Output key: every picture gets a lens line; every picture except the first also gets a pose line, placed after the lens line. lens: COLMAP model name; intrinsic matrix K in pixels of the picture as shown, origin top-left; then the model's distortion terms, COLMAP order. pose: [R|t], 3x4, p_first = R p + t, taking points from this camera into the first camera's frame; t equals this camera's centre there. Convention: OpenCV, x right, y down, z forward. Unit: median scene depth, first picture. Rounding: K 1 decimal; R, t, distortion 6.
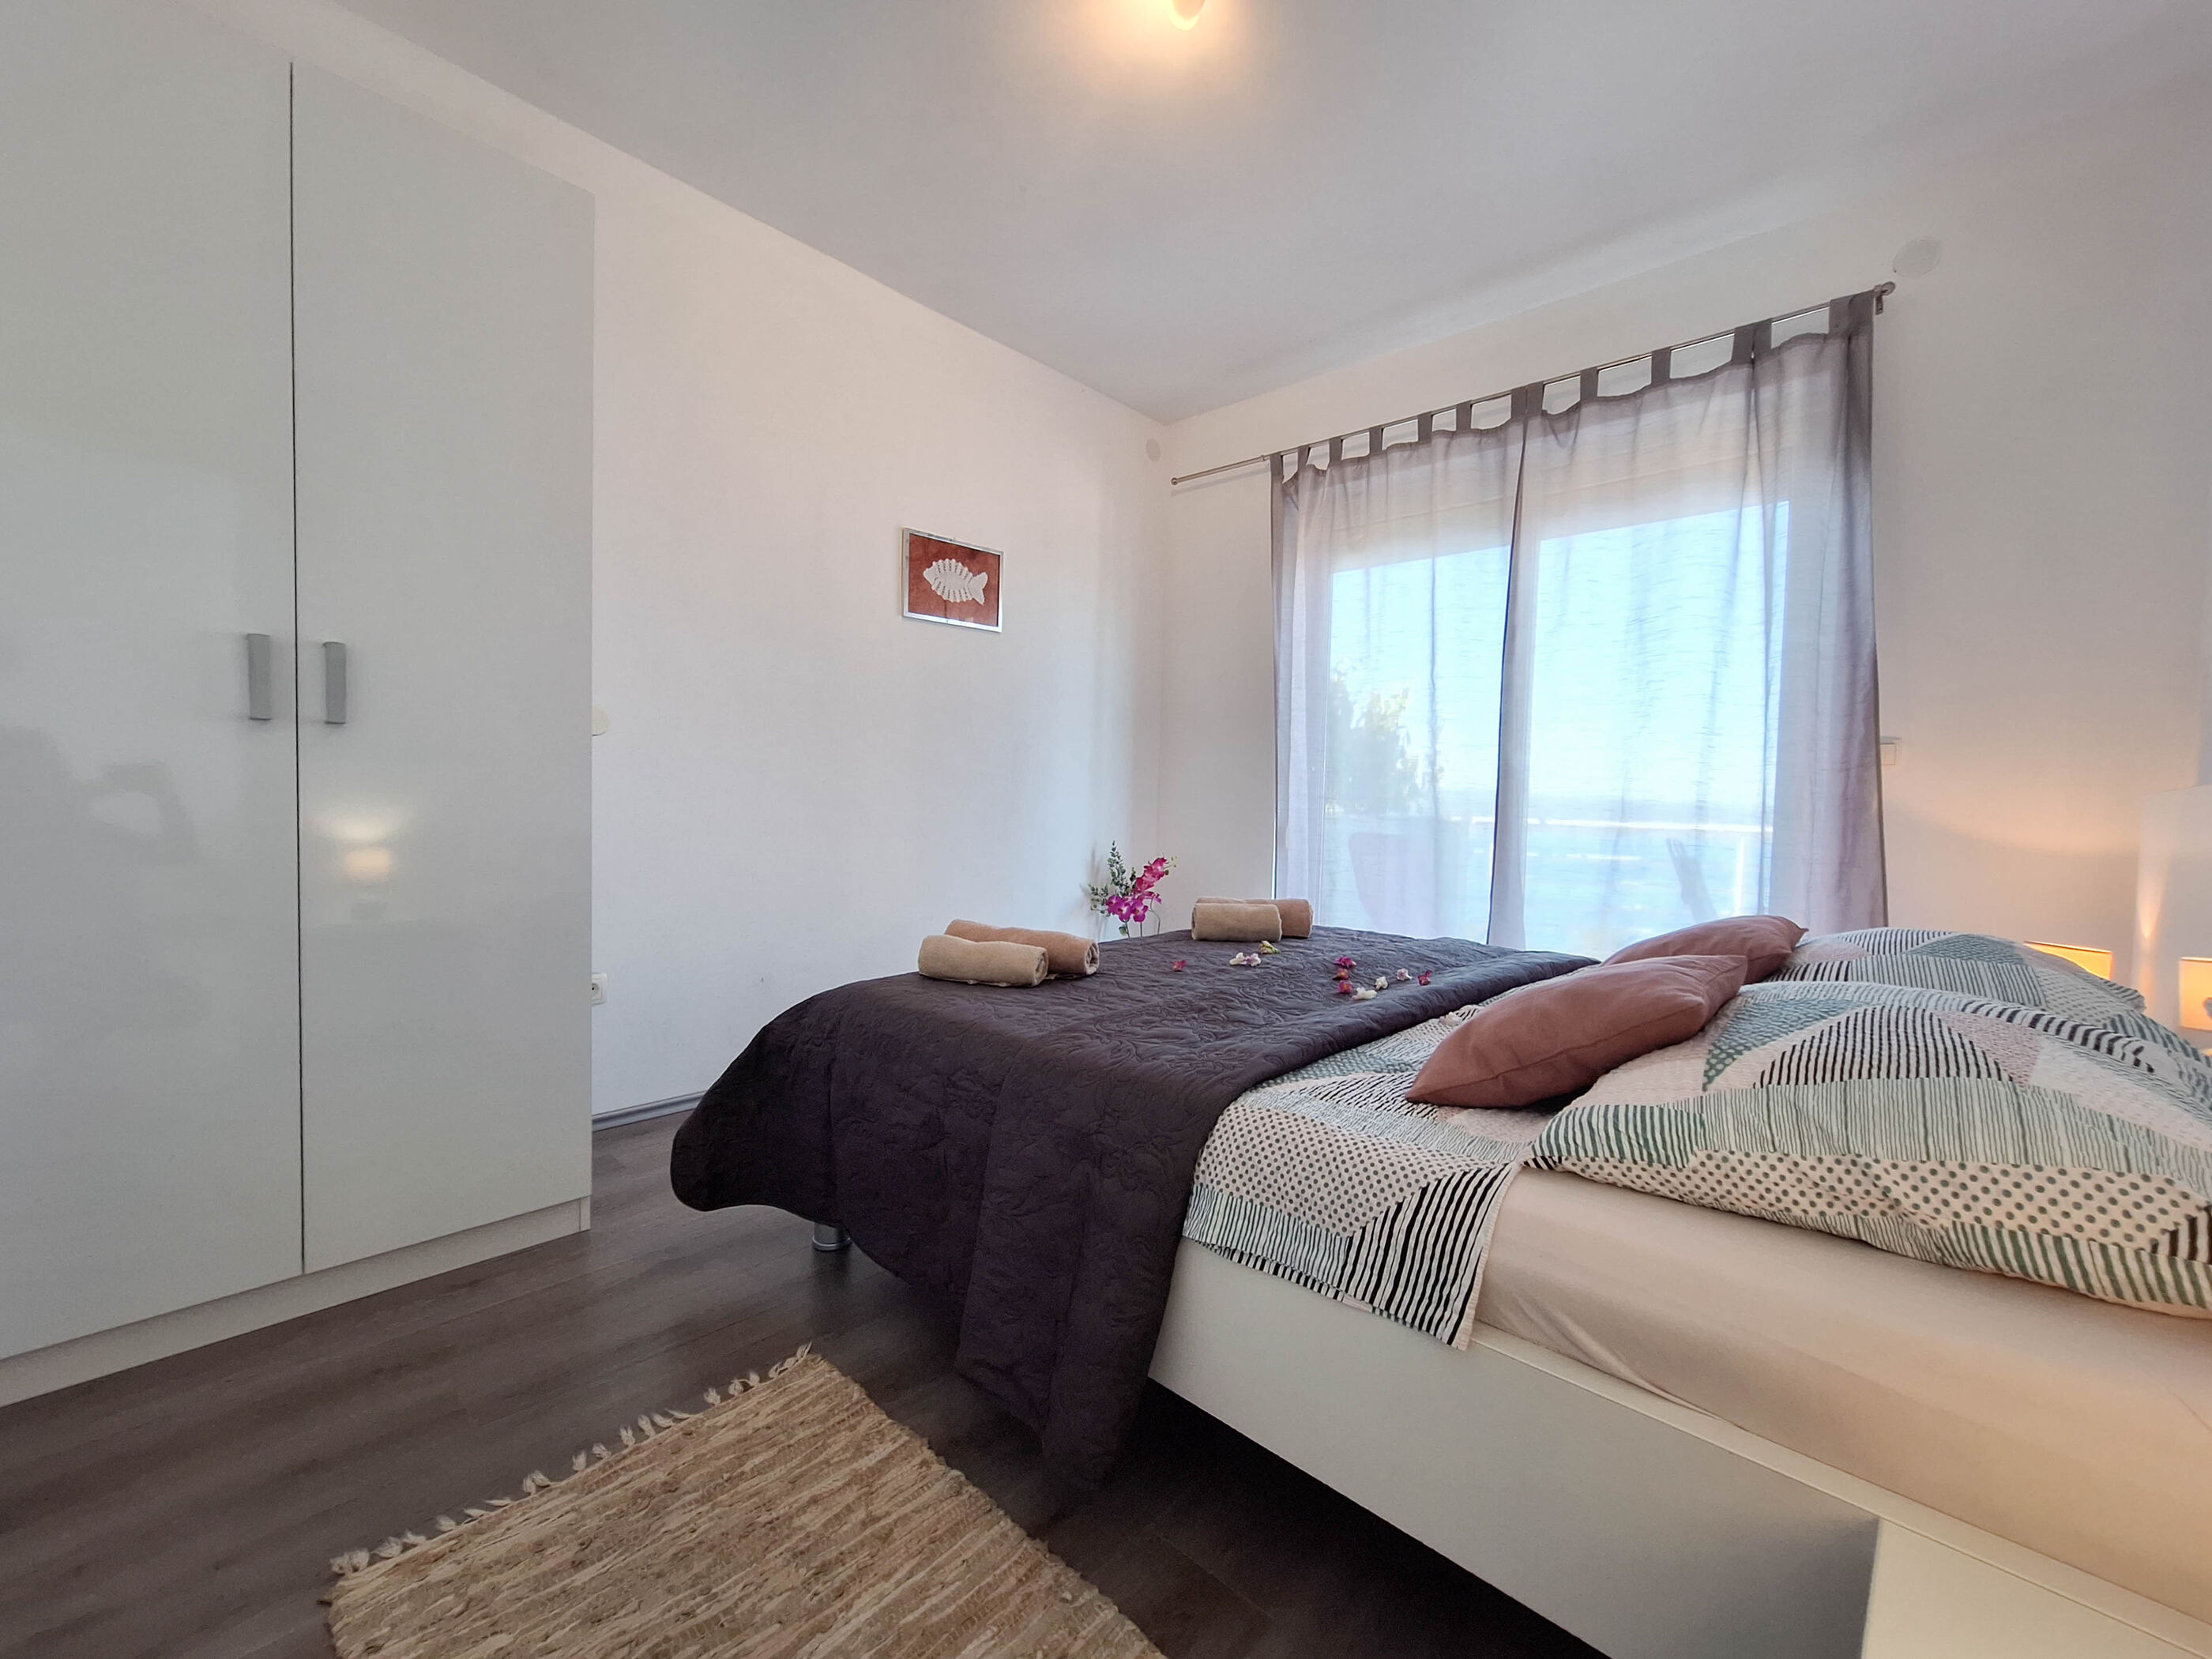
lens RADIAL K [[902.7, 0, 1126.8], [0, 902.7, 835.2], [0, 0, 1]] dist [0.001227, 0.000265]
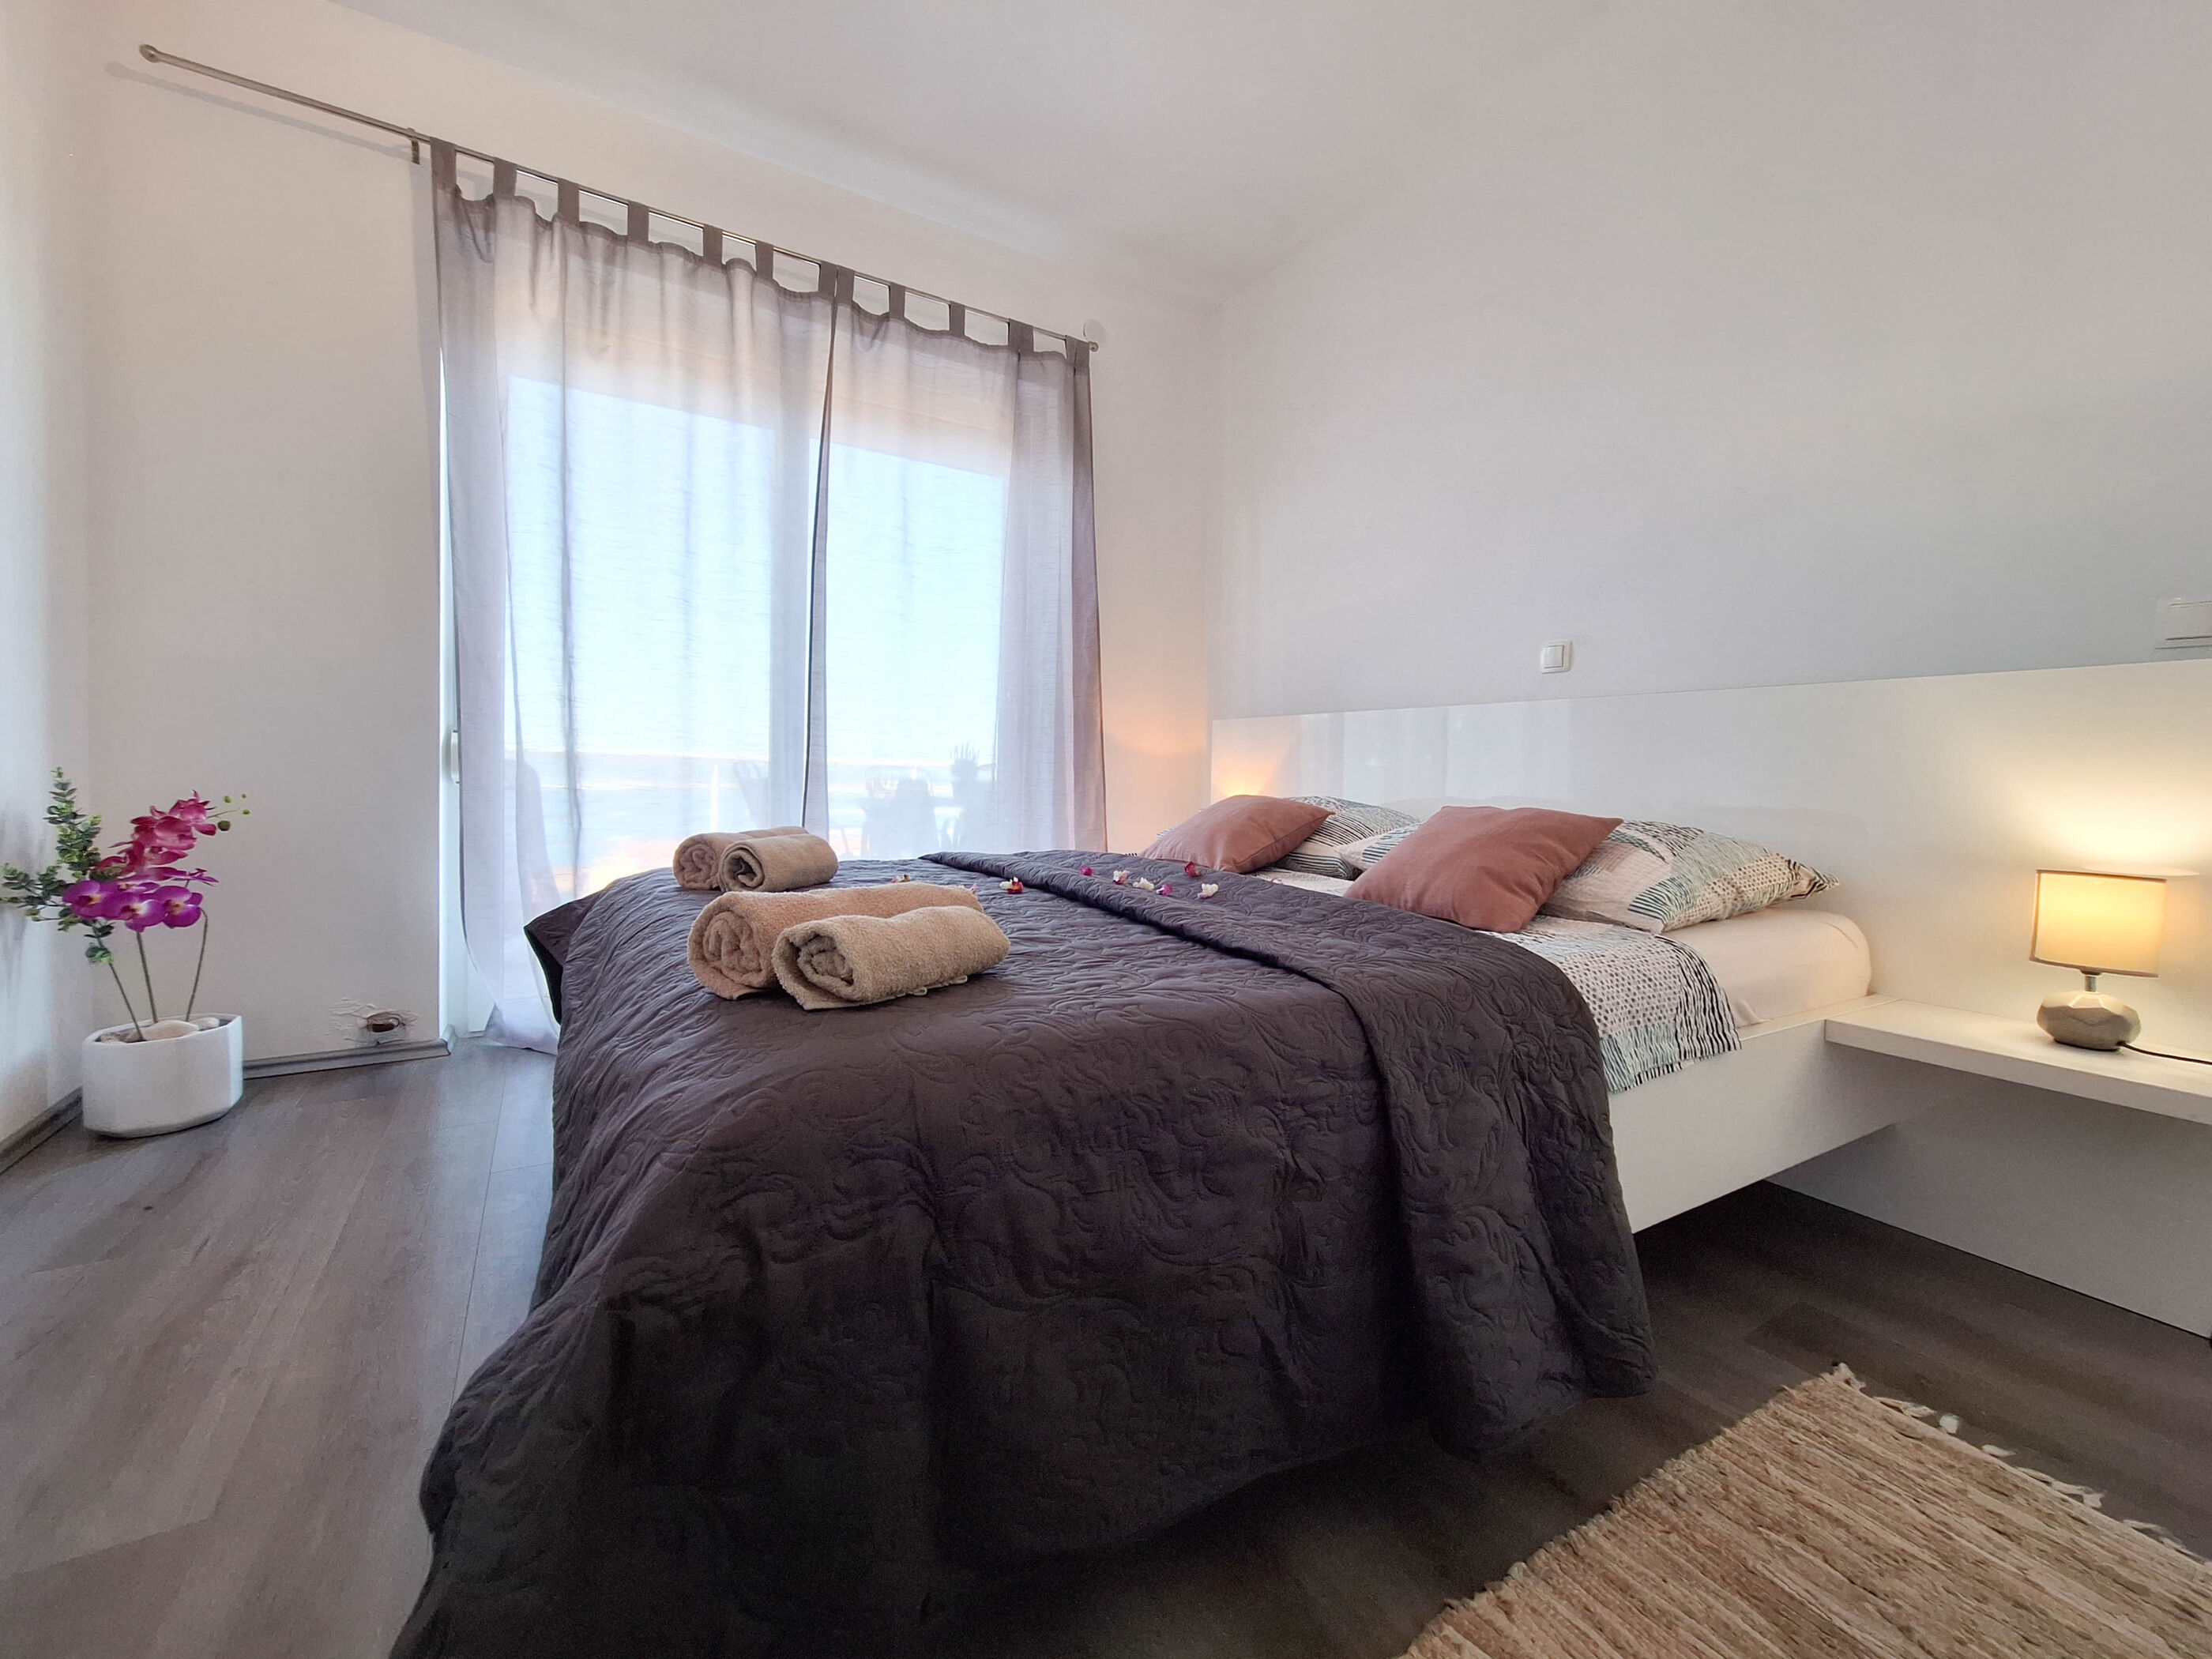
lens RADIAL K [[877.7, 0, 1119.0], [0, 877.7, 830.0], [0, 0, 1]] dist [-0.002335, 0.000146]
pose [[0.300562, -0.076917, 0.950656, -0.369810], [0.023881, 0.997037, 0.073119, 0.023180], [-0.953463, 0.000726, 0.301508, 0.445958]]
